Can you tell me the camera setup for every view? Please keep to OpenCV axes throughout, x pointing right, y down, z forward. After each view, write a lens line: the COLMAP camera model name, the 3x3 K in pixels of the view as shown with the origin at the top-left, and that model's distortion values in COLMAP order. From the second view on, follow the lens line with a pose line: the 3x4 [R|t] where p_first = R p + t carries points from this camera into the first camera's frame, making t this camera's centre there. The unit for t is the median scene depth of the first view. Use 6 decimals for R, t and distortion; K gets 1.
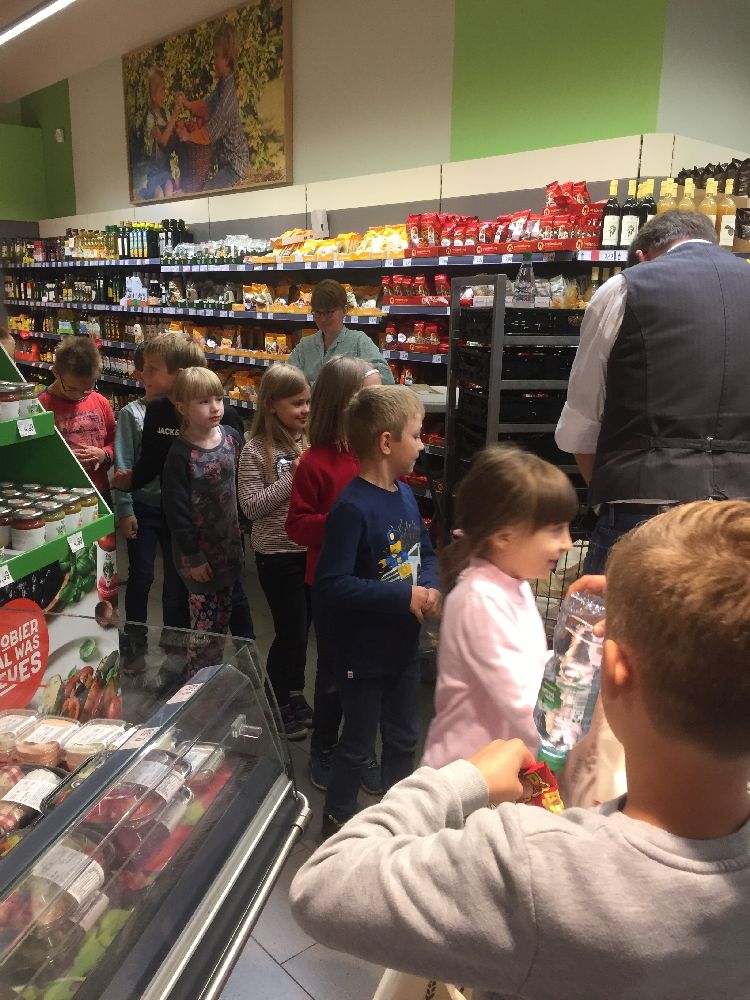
lens RADIAL K [[842.2, 0, 375.0], [0, 842.2, 500.0], [0, 0, 1]] dist [0.077760, -0.000704]
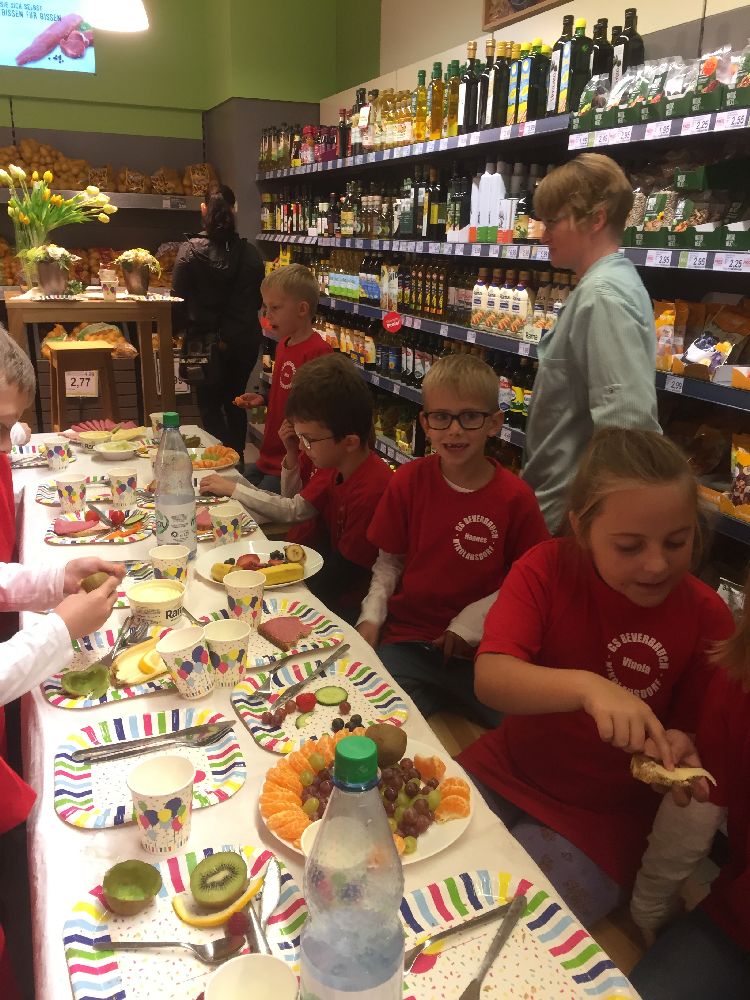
lens RADIAL K [[851.2, 0, 375.0], [0, 851.2, 500.0], [0, 0, 1]] dist [-0.003587, -0.003001]
pose [[0.943759, 0.101411, -0.314699, -0.176436], [-0.080271, 0.993601, 0.079458, -0.122920], [0.320743, -0.049728, 0.945860, 0.543787]]
